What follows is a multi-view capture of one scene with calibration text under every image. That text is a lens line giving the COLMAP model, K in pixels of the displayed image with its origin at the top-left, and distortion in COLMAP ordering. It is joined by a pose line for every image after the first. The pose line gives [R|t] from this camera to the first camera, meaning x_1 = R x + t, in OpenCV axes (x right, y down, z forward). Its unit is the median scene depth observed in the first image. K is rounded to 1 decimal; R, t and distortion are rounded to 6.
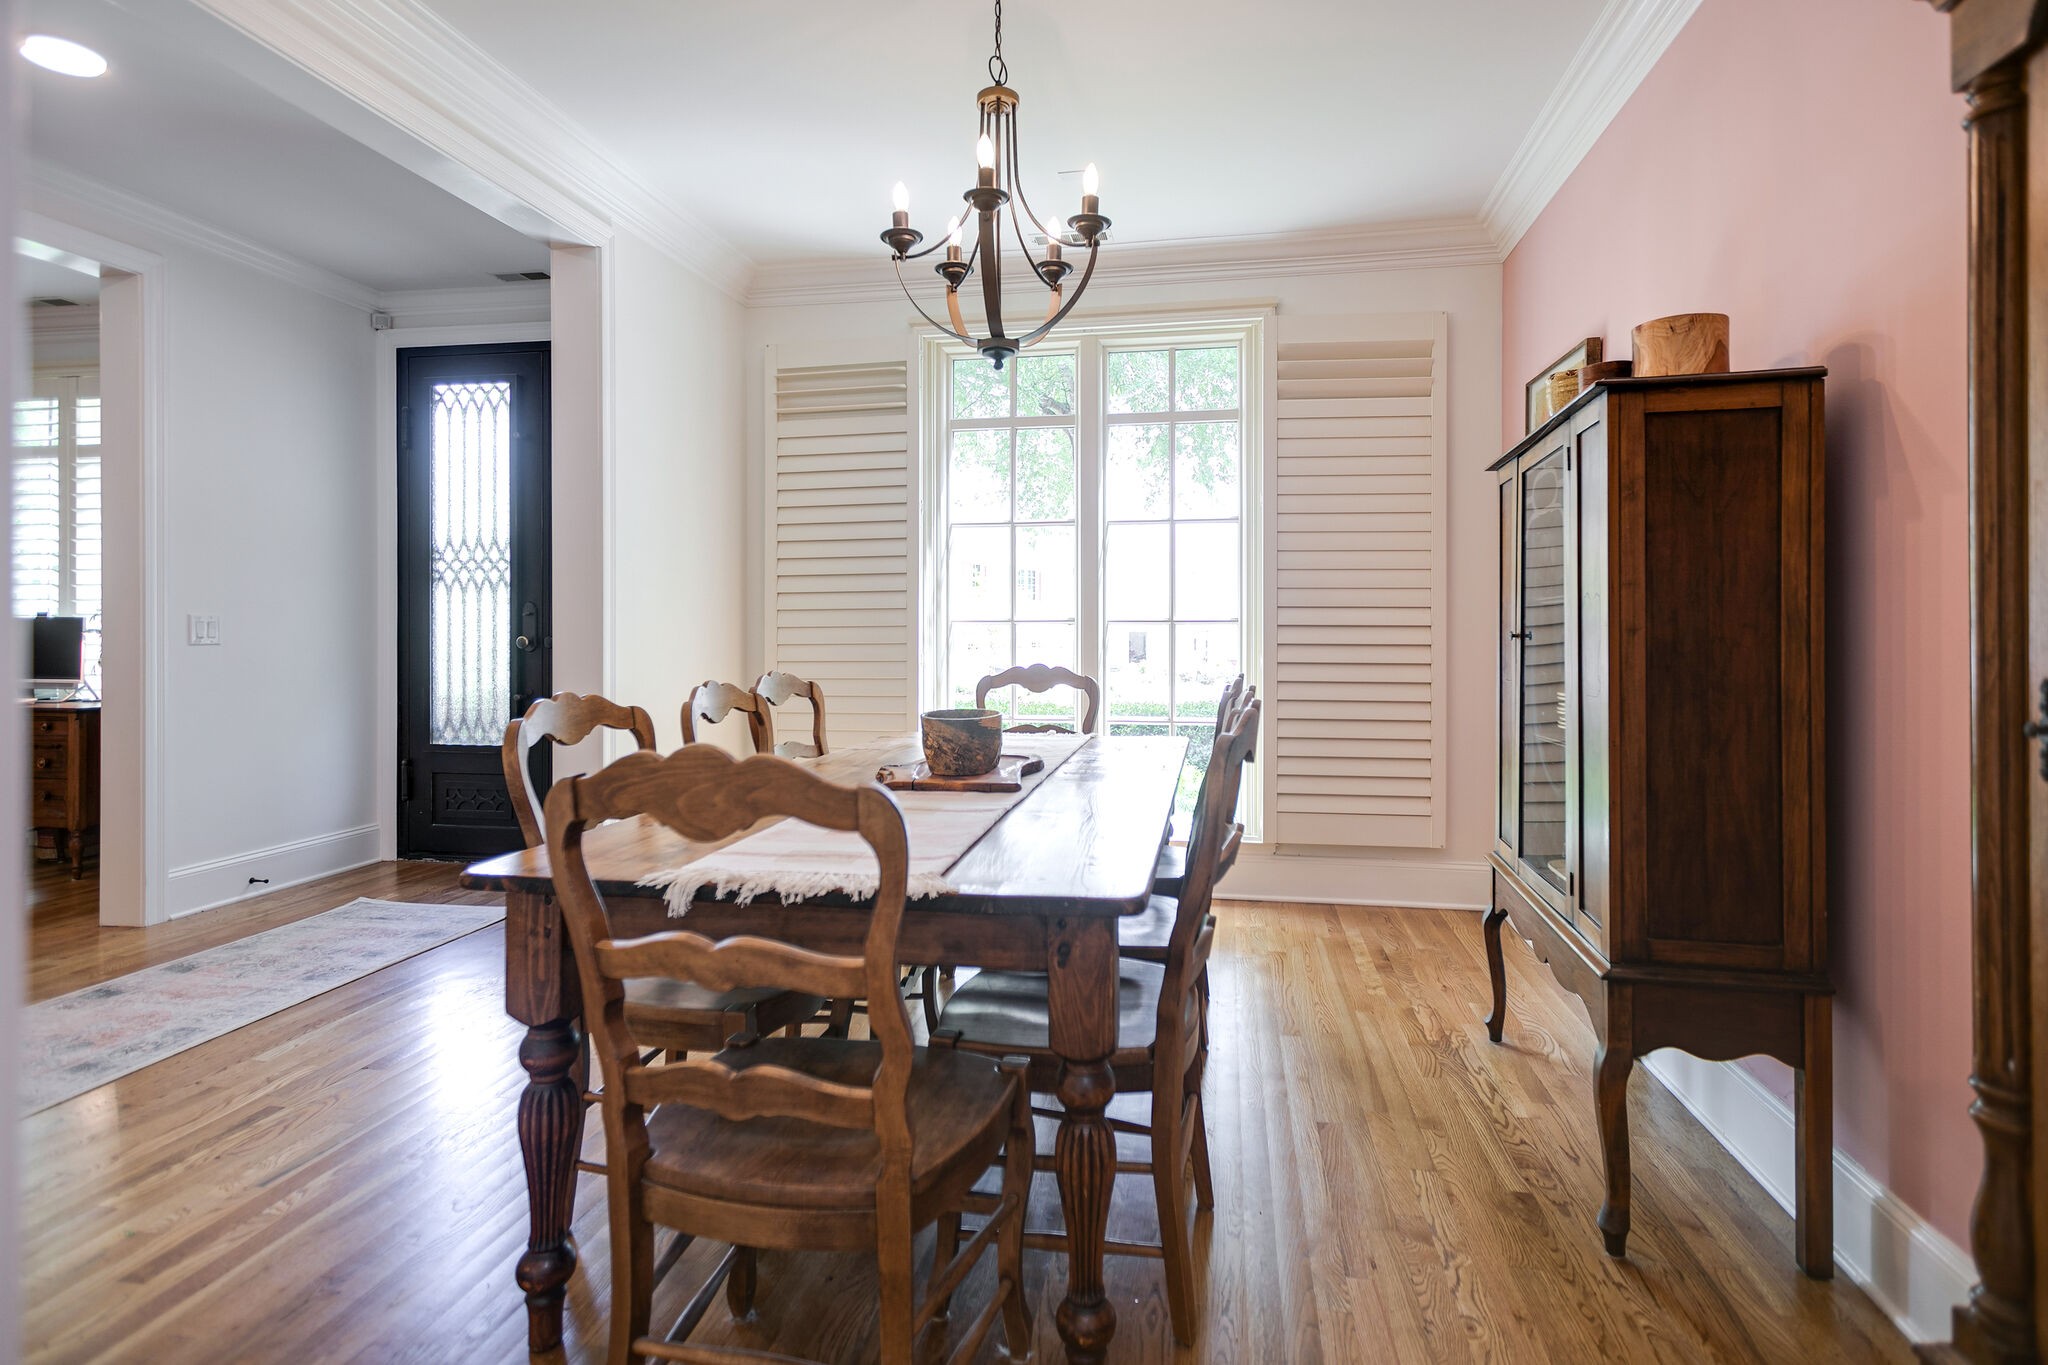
lens RADIAL K [[1005.1, 0, 1024.0], [0, 1005.1, 682.5], [0, 0, 1]] dist [-0.000203, -0.000249]
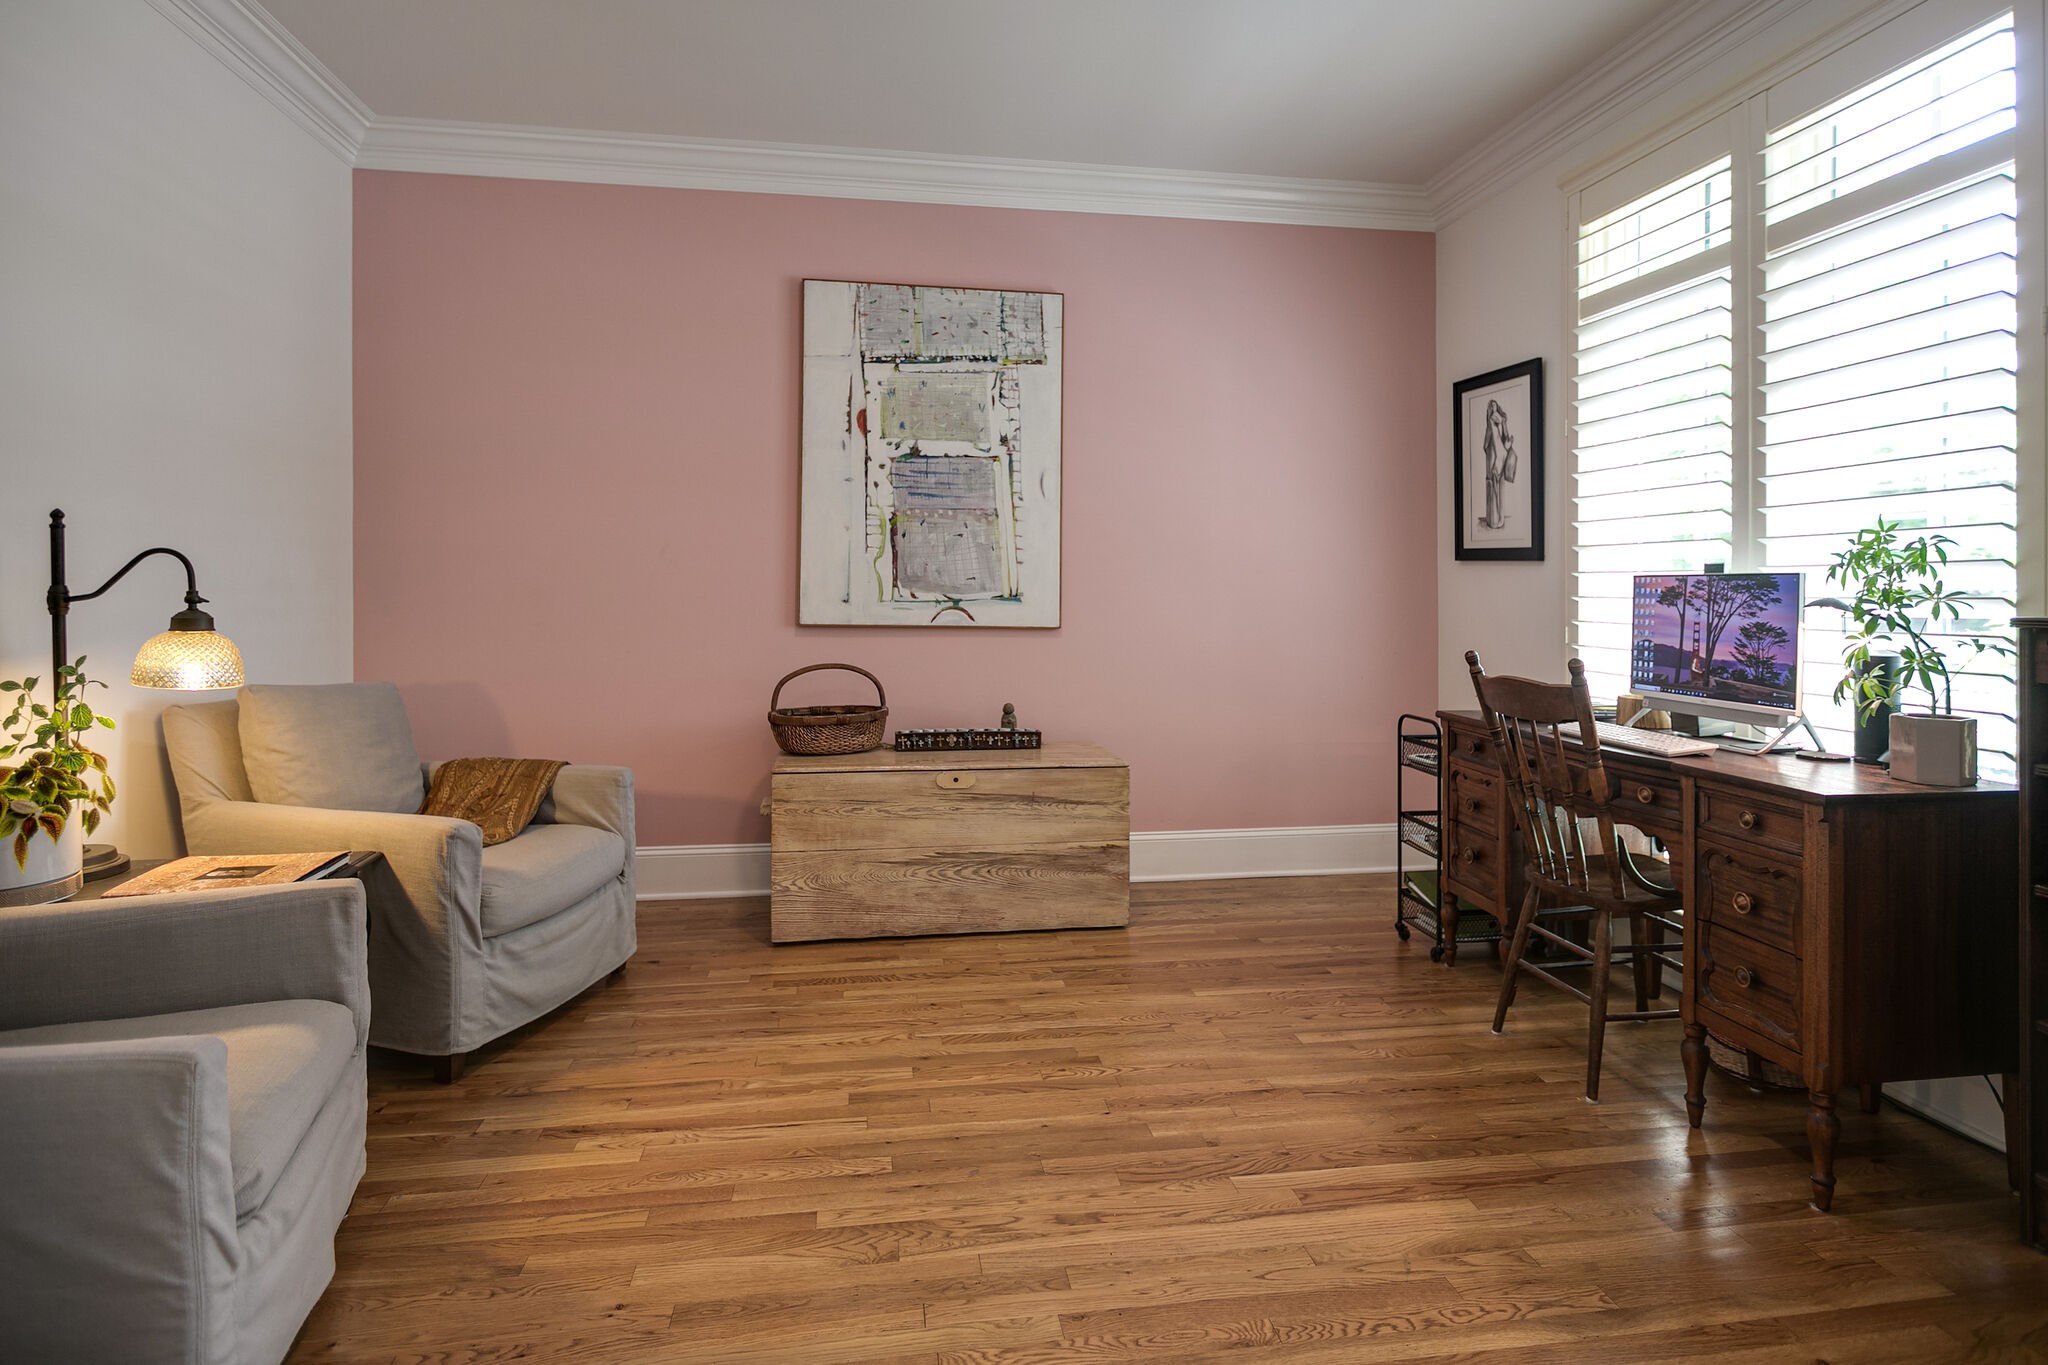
lens RADIAL K [[1098.6, 0, 1031.5], [0, 1098.6, 597.8], [0, 0, 1]] dist [0.003310, 0.001195]
pose [[0.343280, 0.000065, -0.939233, -0.582448], [-0.009915, 0.999945, -0.003555, -0.048268], [0.939181, 0.010533, 0.343261, 0.494150]]
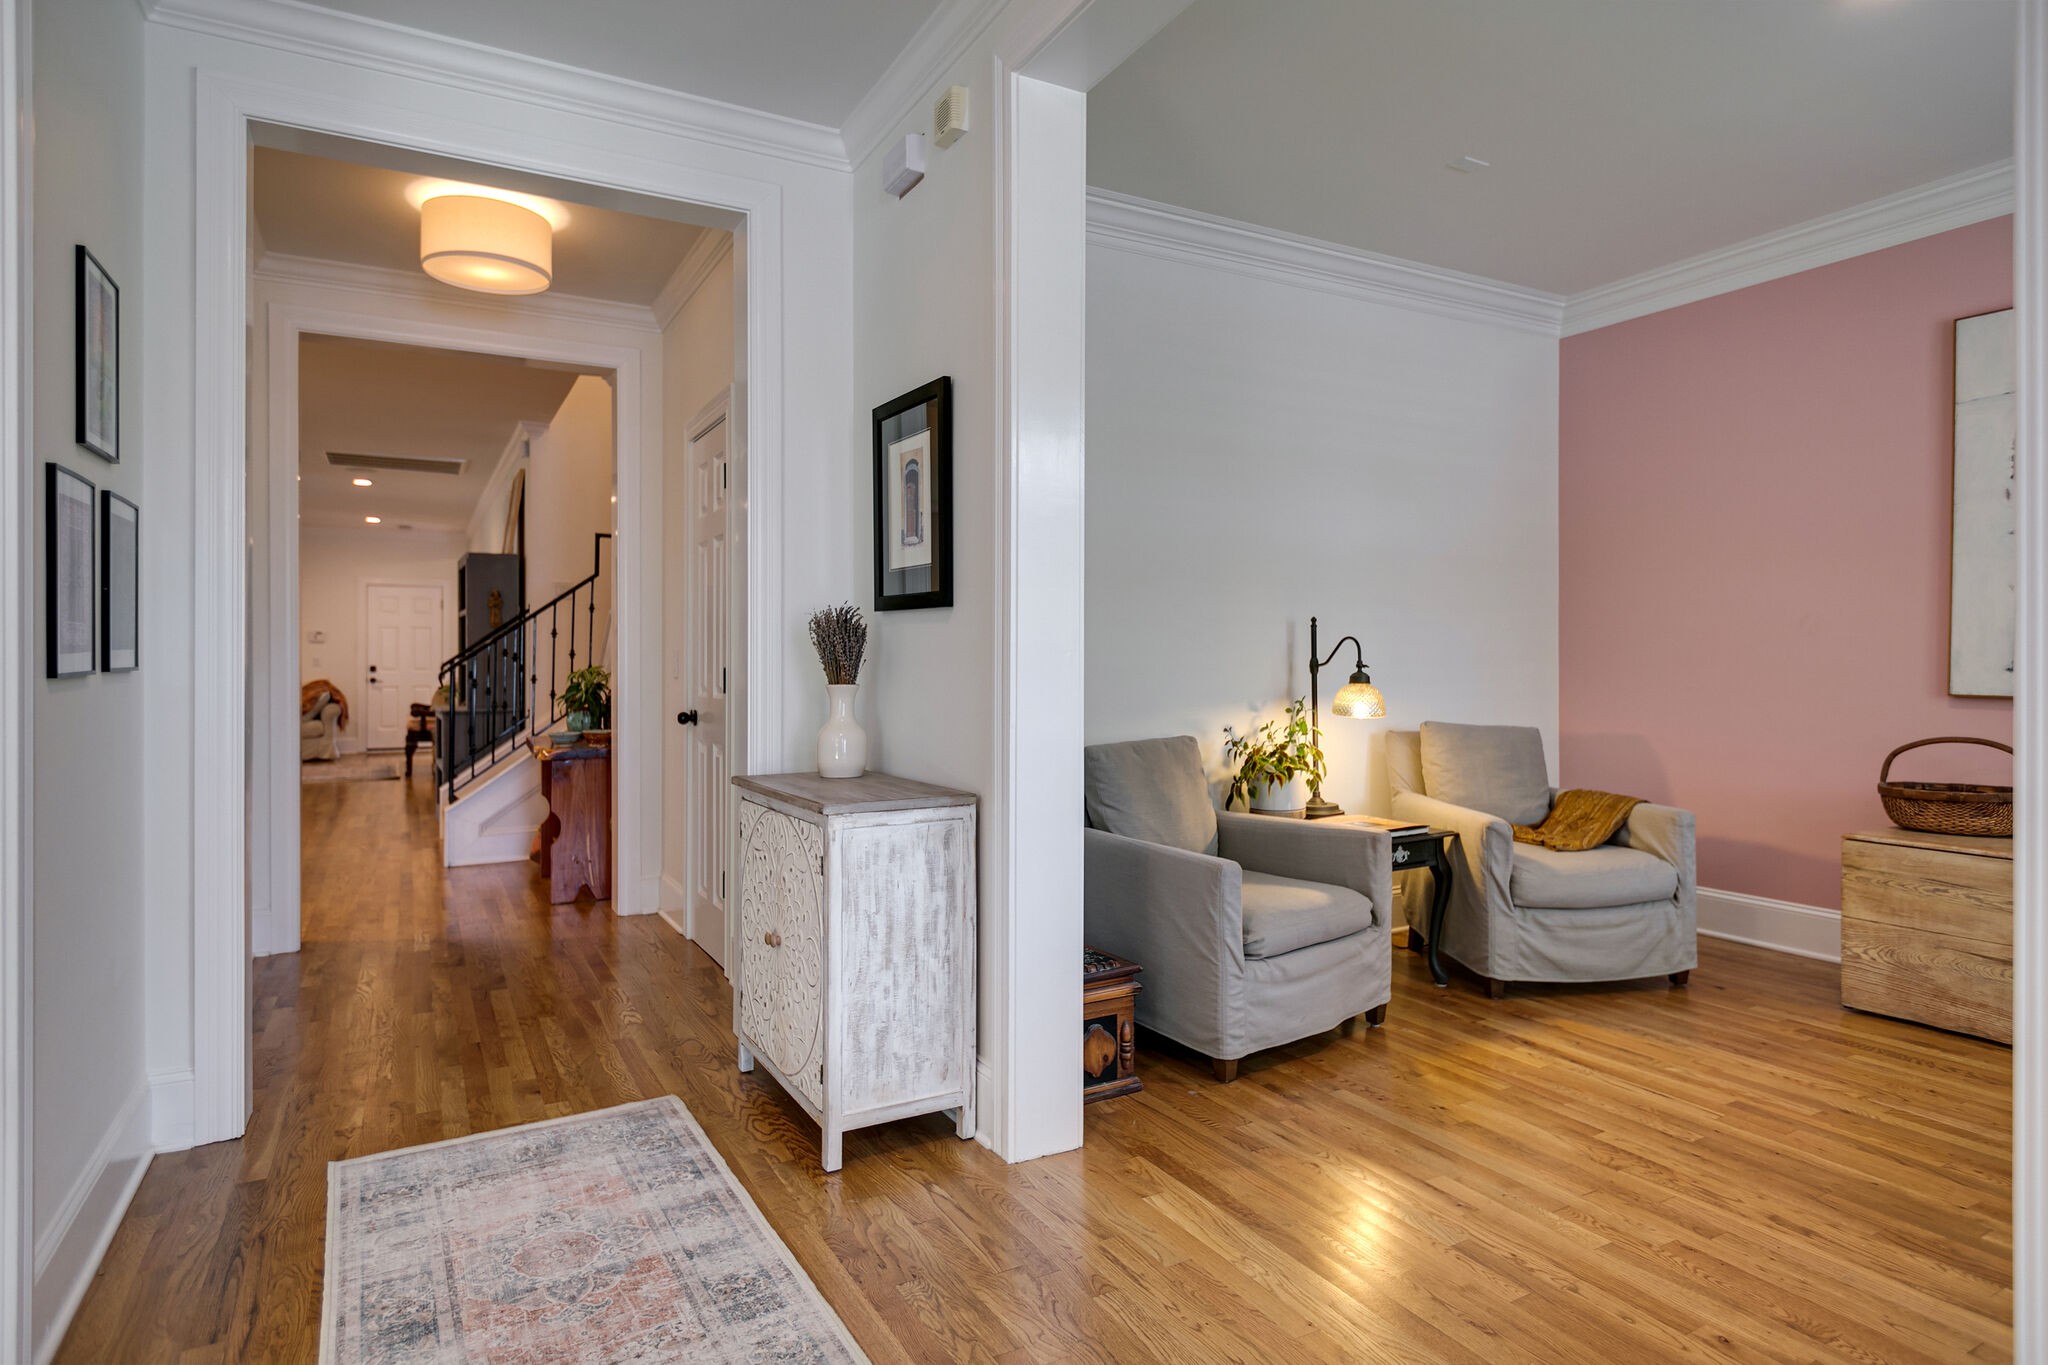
lens RADIAL K [[1123.3, 0, 1024.6], [0, 1123.3, 663.2], [0, 0, 1]] dist [0.000802, -0.000019]
pose [[-0.769405, -0.003736, -0.638750, -0.422222], [-0.008935, 0.999948, 0.004914, -0.049442], [0.638699, 0.009488, -0.769398, 0.806008]]
